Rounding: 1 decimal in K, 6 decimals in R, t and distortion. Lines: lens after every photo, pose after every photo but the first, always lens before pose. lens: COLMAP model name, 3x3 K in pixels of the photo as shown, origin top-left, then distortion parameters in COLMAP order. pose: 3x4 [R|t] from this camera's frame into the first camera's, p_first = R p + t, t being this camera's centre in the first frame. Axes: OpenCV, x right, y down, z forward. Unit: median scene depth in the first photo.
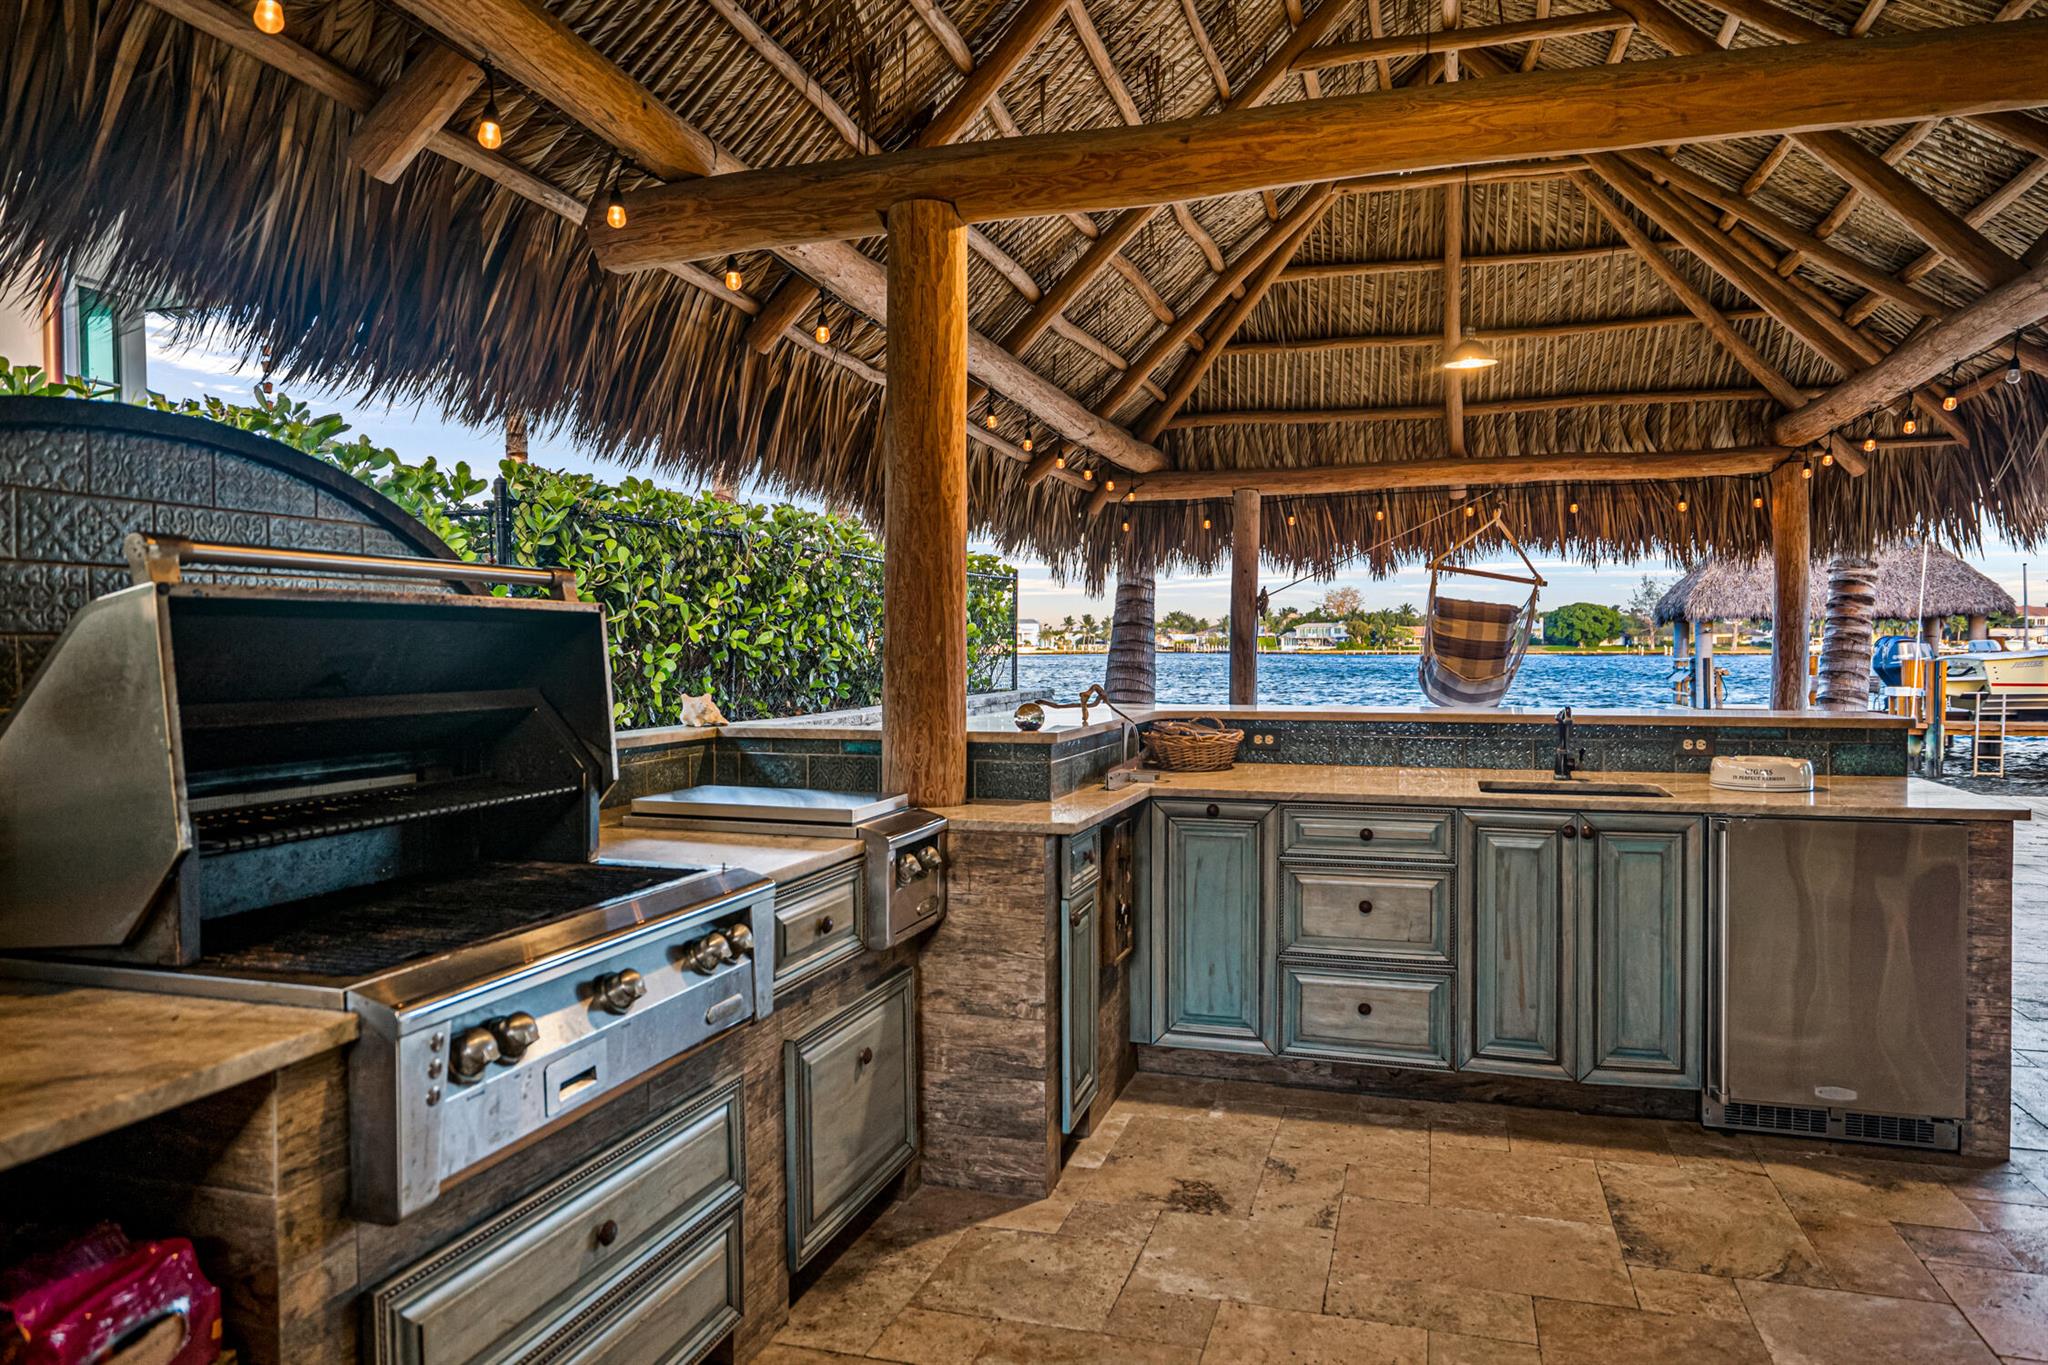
lens RADIAL K [[1349.2, 0, 1013.2], [0, 1349.2, 683.1], [0, 0, 1]] dist [0.002537, -0.000528]
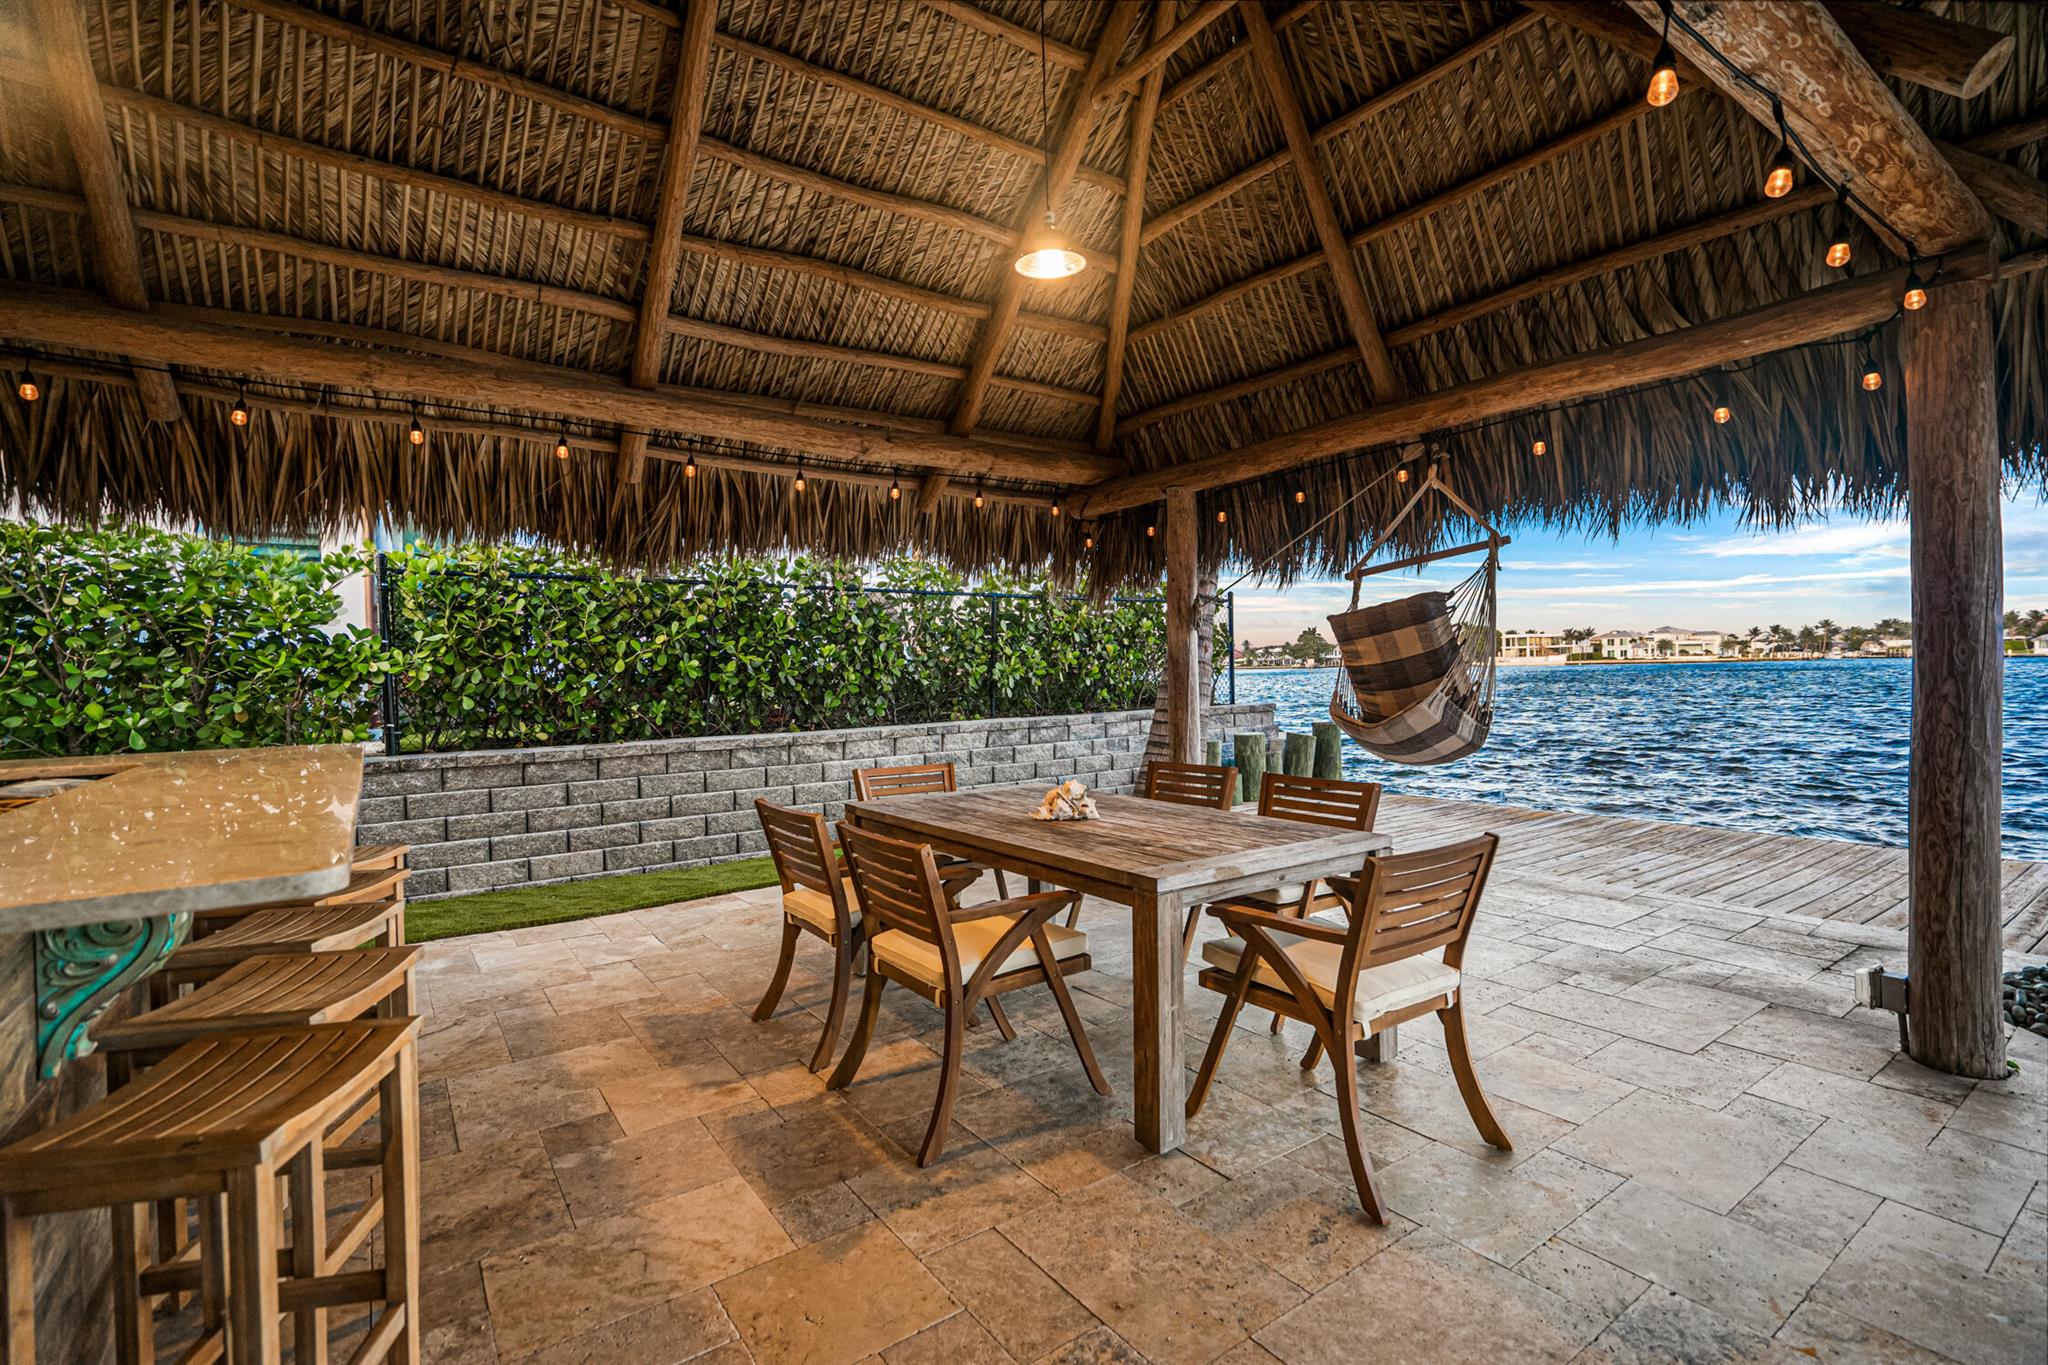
lens RADIAL K [[917.0, 0, 1003.4], [0, 917.0, 686.1], [0, 0, 1]] dist [-0.008856, 0.001385]
pose [[0.786826, -0.002170, -0.617171, 0.451470], [0.001541, 0.999998, -0.001551, -0.012703], [0.617173, 0.000269, 0.786827, 0.457803]]
